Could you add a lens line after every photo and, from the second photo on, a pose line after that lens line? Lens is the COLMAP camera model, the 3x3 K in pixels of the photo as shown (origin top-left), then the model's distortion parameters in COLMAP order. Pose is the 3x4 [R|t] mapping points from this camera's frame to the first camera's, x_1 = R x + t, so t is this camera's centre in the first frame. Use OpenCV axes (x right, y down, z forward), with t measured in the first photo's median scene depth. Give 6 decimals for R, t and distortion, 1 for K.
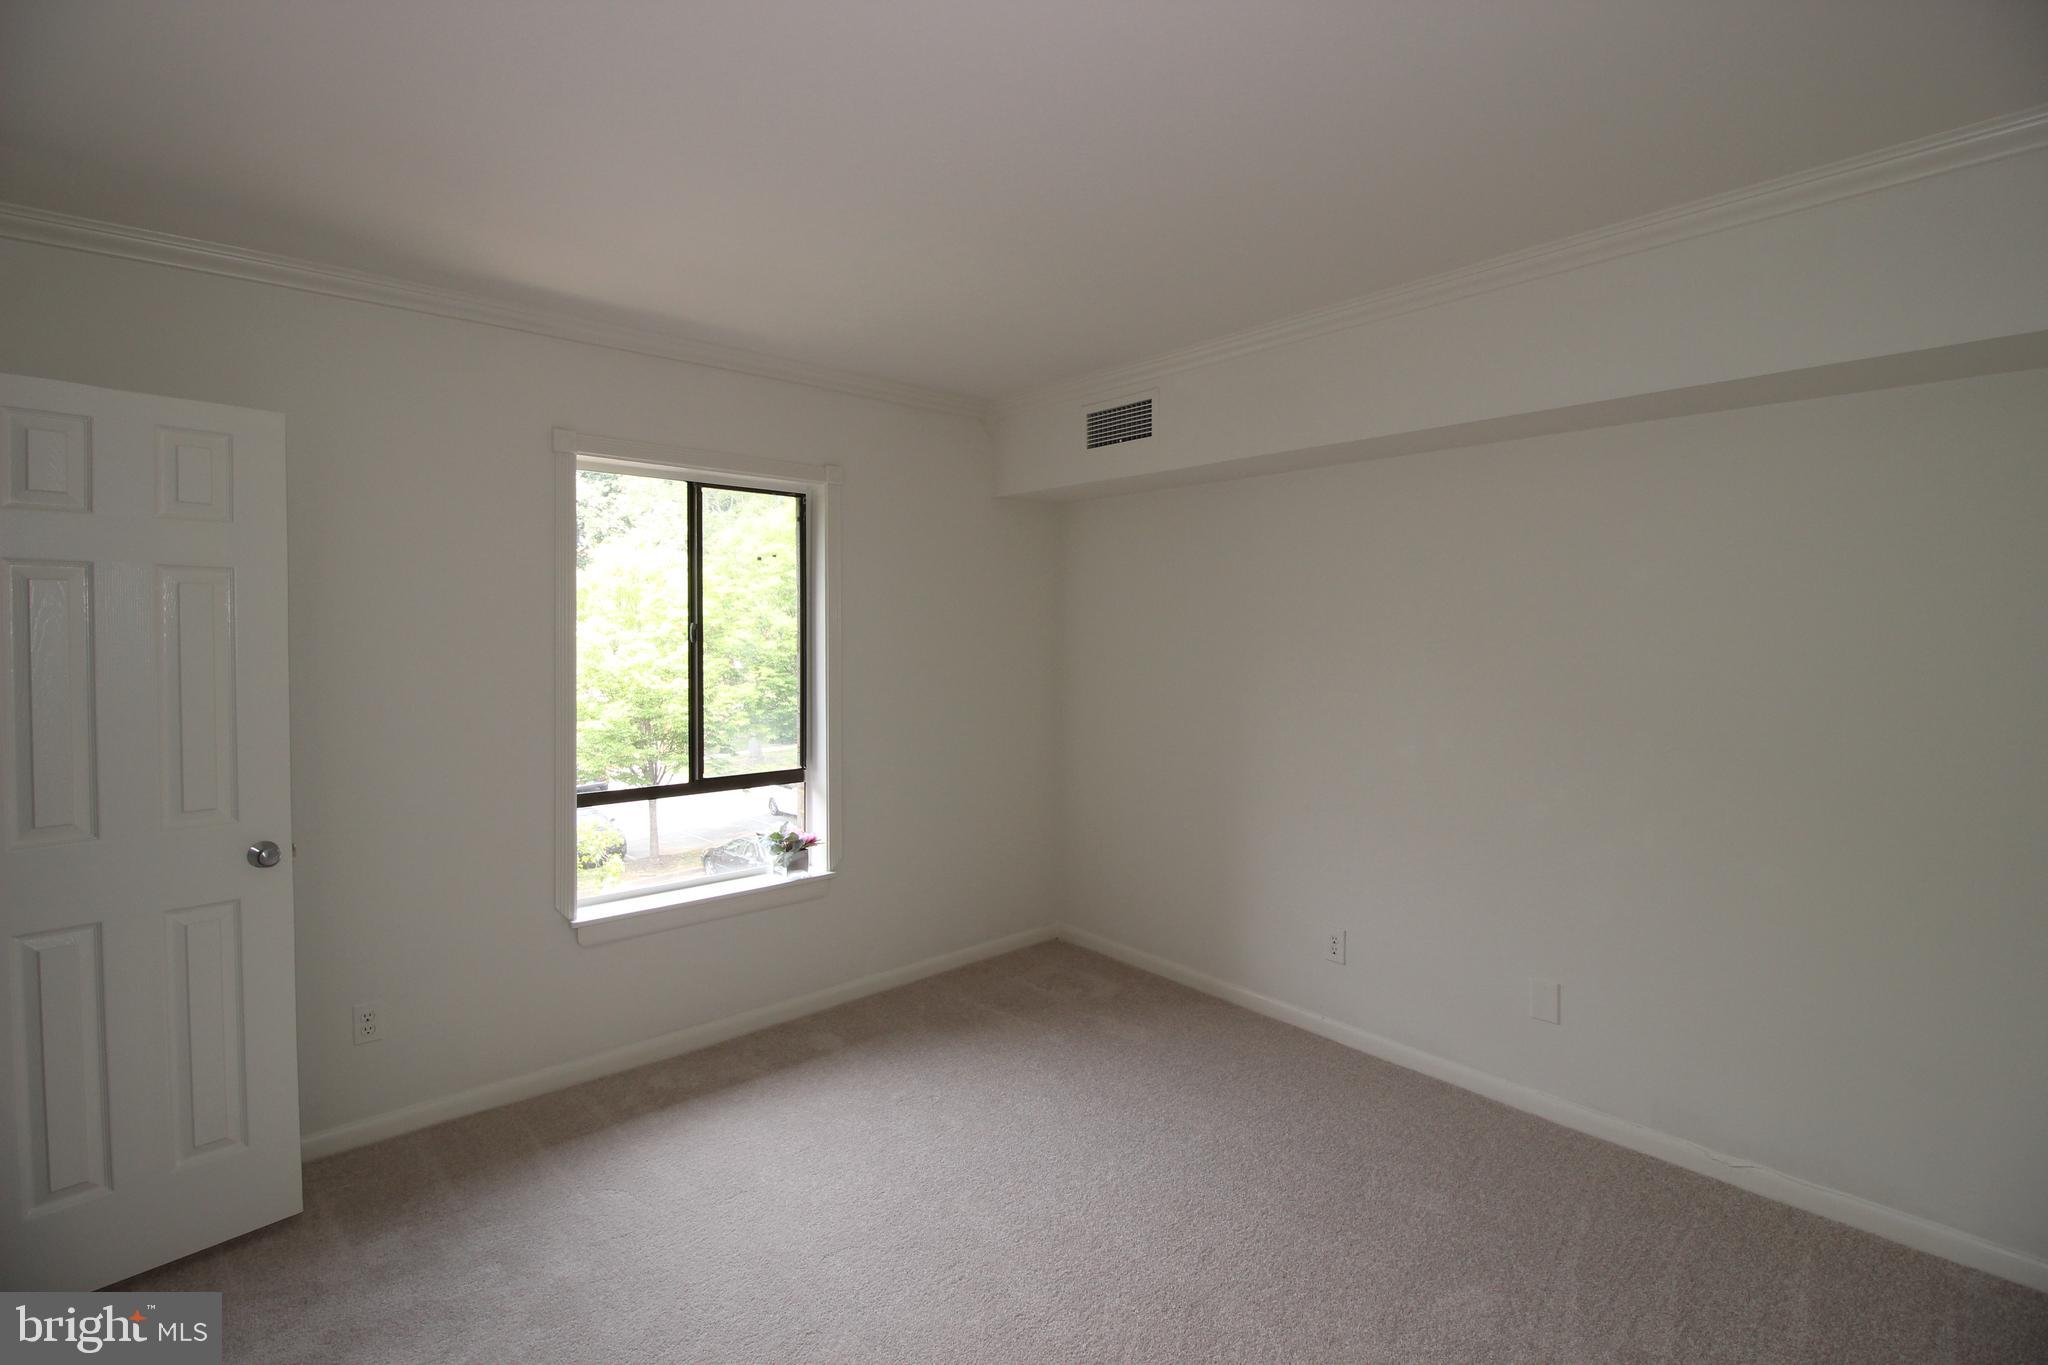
lens RADIAL K [[977.0, 0, 1042.6], [0, 977.0, 652.9], [0, 0, 1]] dist [0.028457, -0.016712]
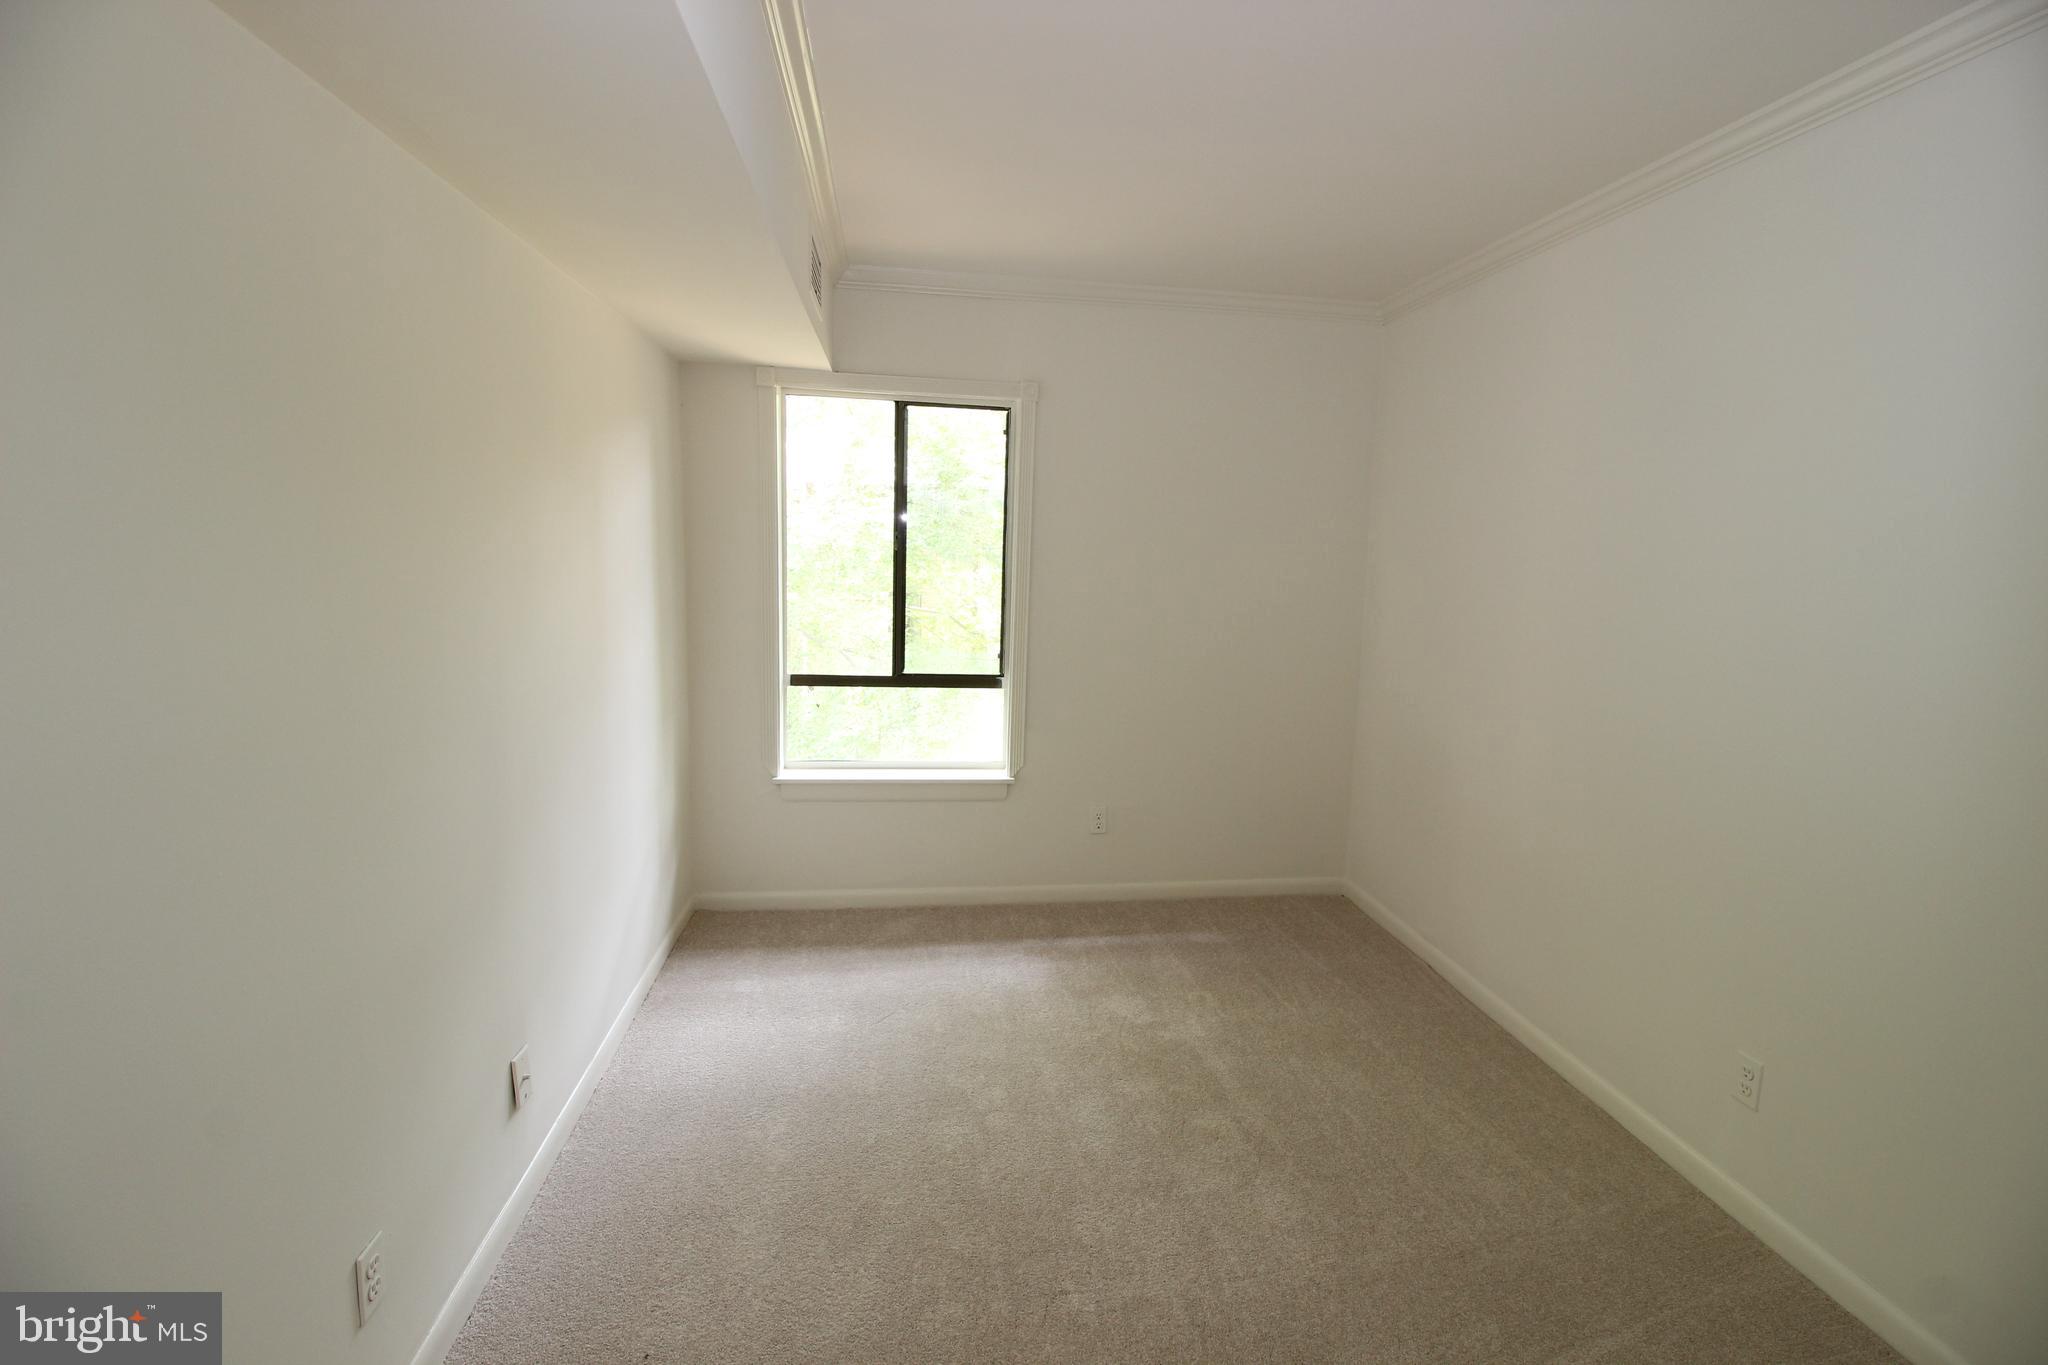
lens RADIAL K [[998.2, 0, 1033.6], [0, 998.2, 652.4], [0, 0, 1]] dist [0.044791, -0.024872]
pose [[0.832337, 0.081177, -0.548293, 0.394125], [-0.044147, 0.995784, 0.080412, 0.007105], [0.552508, -0.042724, 0.832412, 0.145939]]
